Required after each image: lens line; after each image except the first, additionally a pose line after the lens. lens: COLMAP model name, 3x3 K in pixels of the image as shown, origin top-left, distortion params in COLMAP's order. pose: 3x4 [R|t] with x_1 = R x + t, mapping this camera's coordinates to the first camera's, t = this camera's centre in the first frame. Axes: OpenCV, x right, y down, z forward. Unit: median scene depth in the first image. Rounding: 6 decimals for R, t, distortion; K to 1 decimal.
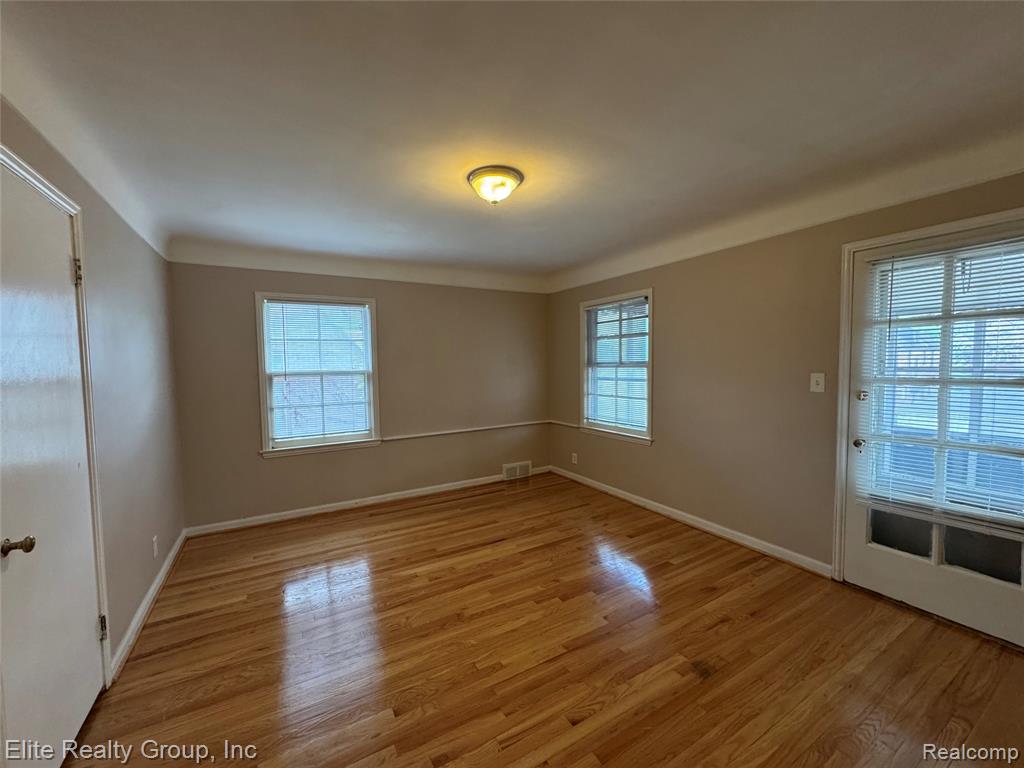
lens RADIAL K [[408.4, 0, 512.0], [0, 408.4, 384.0], [0, 0, 1]] dist [-0.006308, 0.000074]
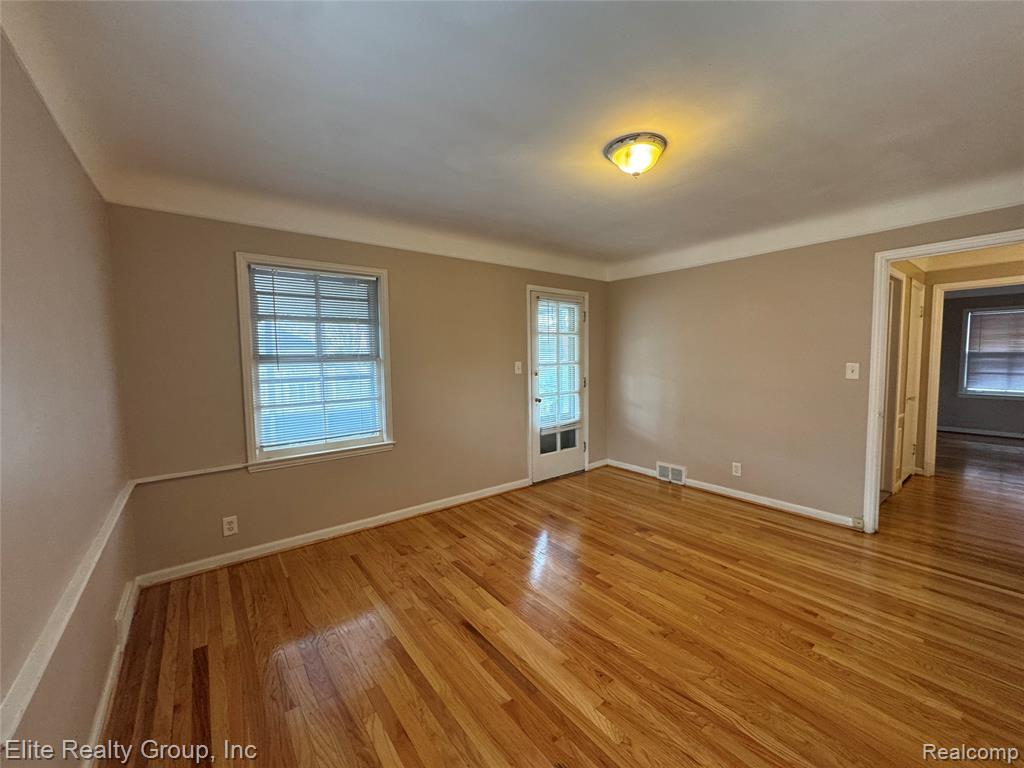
lens RADIAL K [[408.4, 0, 512.0], [0, 408.4, 384.0], [0, 0, 1]] dist [-0.006308, 0.000074]
pose [[-0.130092, -0.052049, 0.990135, -0.750513], [0.067336, 0.995852, 0.061196, -0.035766], [-0.989213, 0.074632, -0.126047, 1.133212]]
